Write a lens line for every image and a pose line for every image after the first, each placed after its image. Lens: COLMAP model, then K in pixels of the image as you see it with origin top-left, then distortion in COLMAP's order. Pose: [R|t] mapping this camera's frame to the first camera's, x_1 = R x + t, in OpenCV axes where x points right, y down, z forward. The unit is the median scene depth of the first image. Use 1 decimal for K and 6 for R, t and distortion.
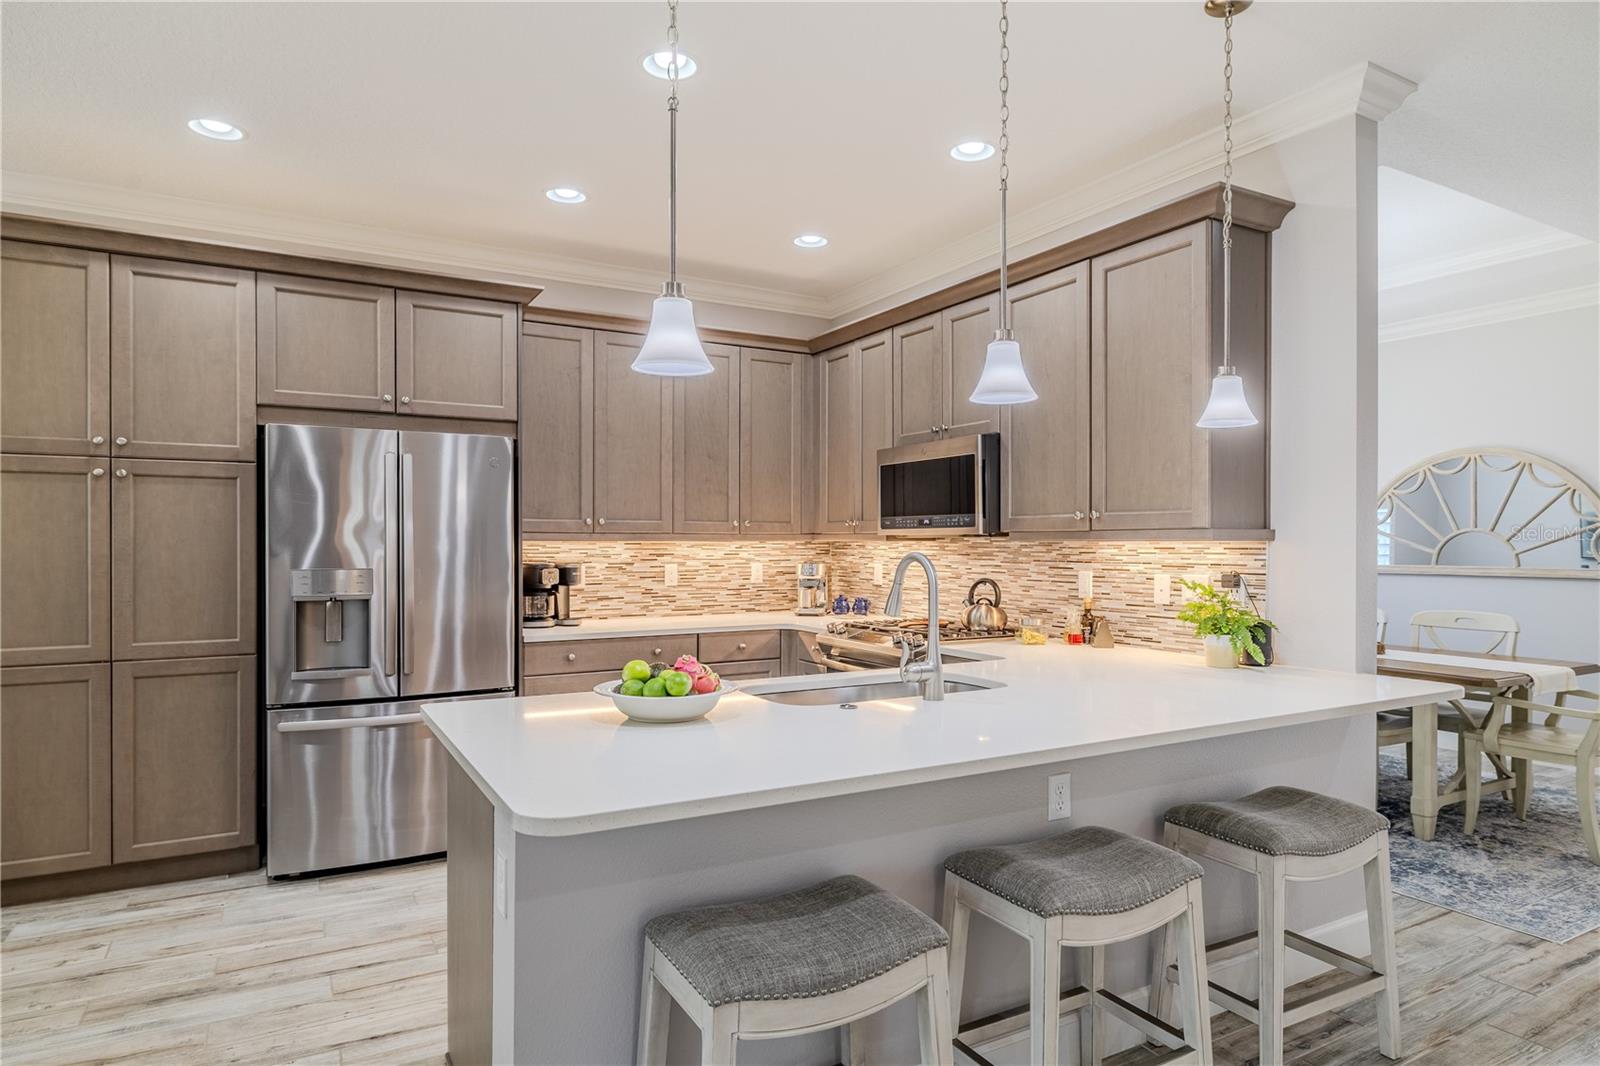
lens RADIAL K [[896.8, 0, 795.2], [0, 896.8, 543.1], [0, 0, 1]] dist [-0.027461, -0.001517]
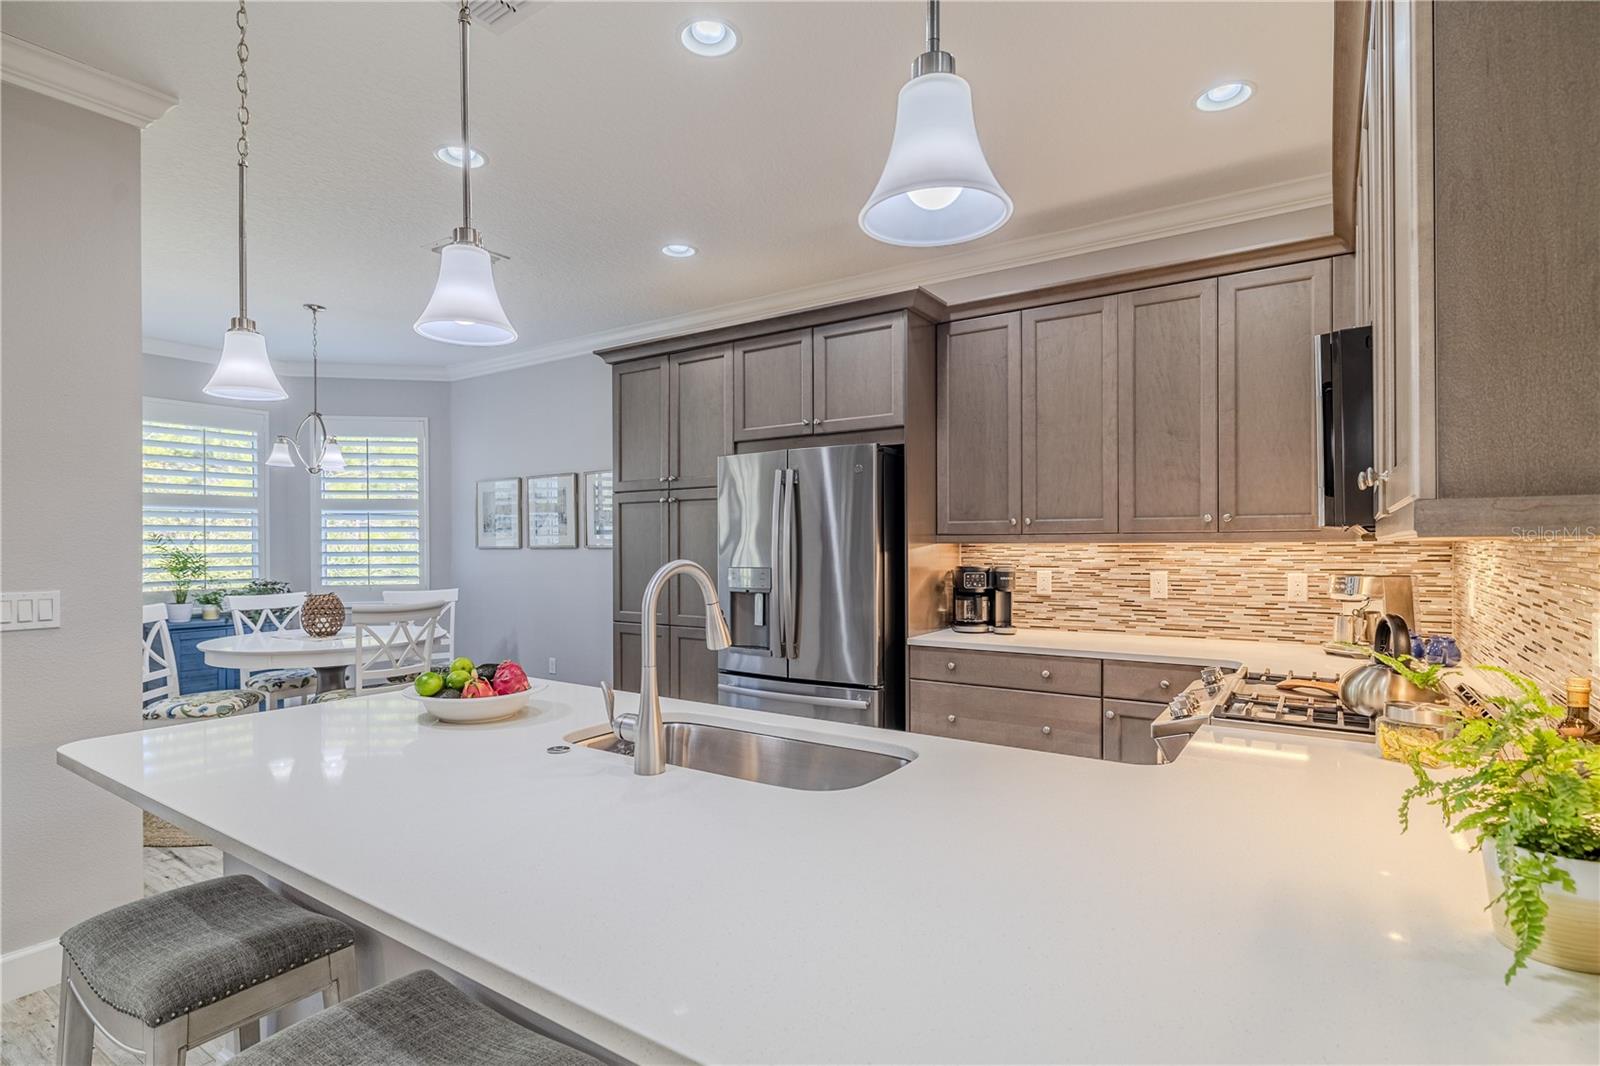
lens RADIAL K [[794.3, 0, 823.2], [0, 794.3, 545.2], [0, 0, 1]] dist [-0.040440, -0.000595]
pose [[0.441266, -0.001403, -0.897375, 0.409369], [0.003738, 0.999993, 0.000275, -0.001382], [0.897369, -0.003476, 0.441268, 0.468433]]
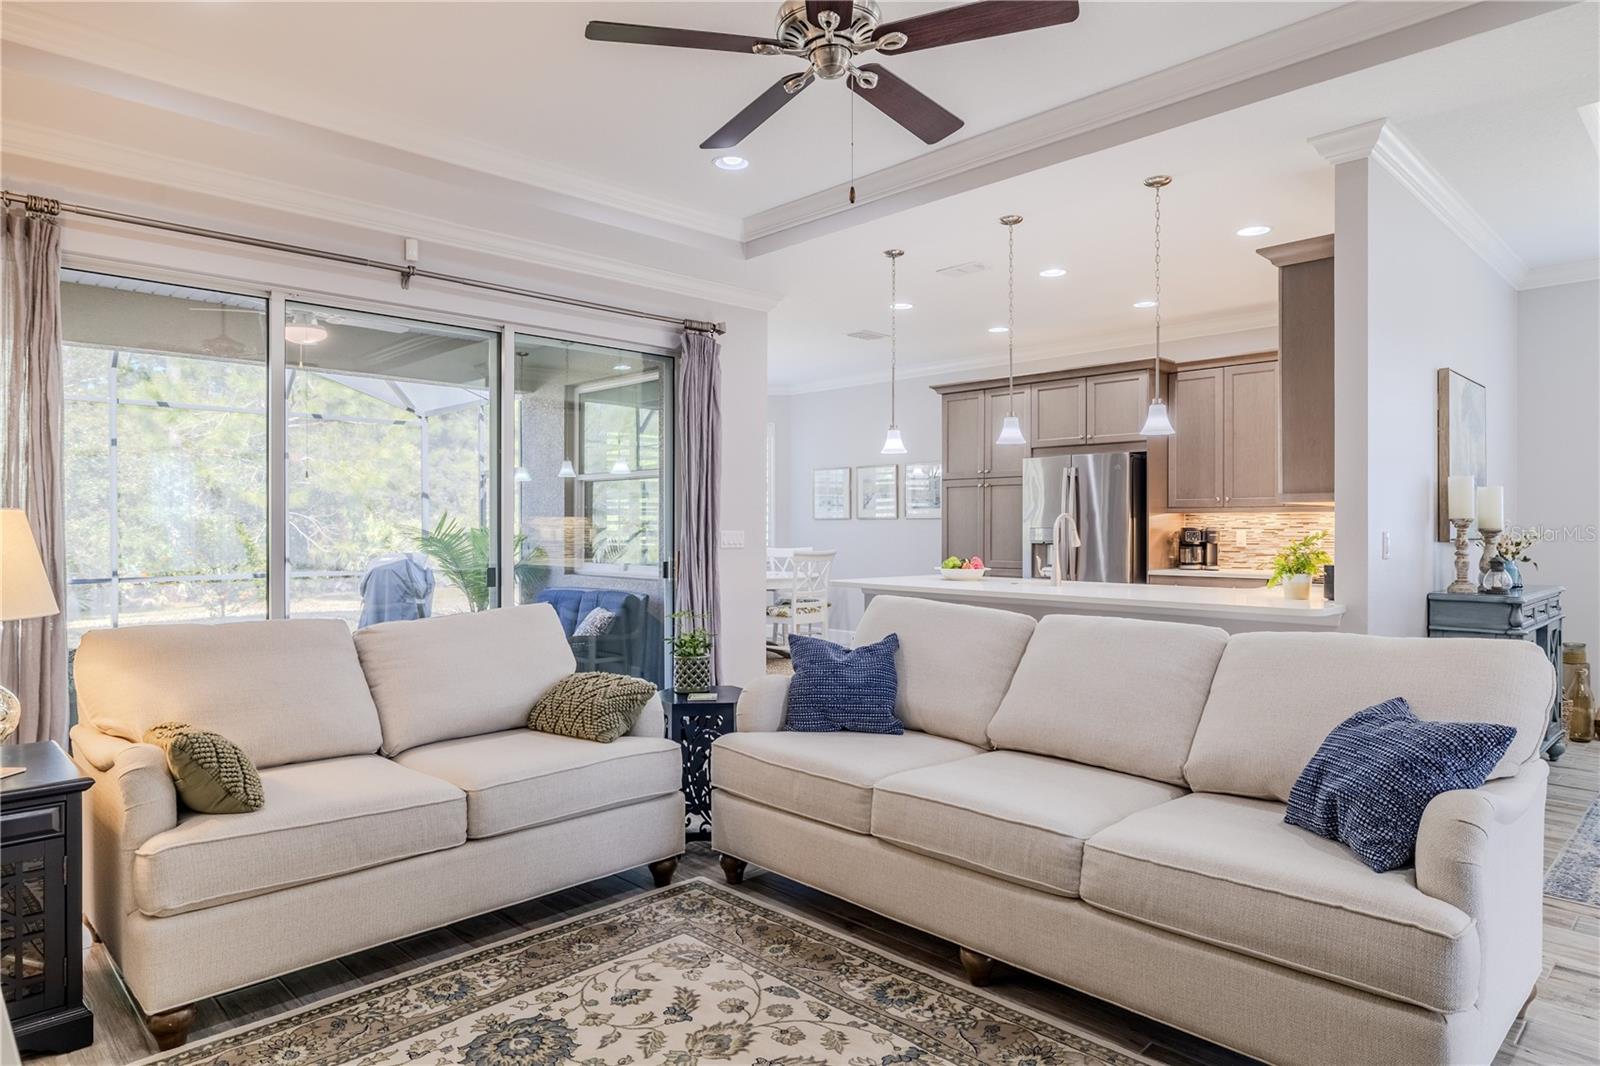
lens RADIAL K [[967.3, 0, 834.0], [0, 967.3, 526.4], [0, 0, 1]] dist [0.006734, -0.000401]
pose [[0.246200, -0.001388, -0.969218, 1.151804], [0.000668, 0.999999, -0.001262, 0.021381], [0.969219, -0.000337, 0.246201, 0.000103]]
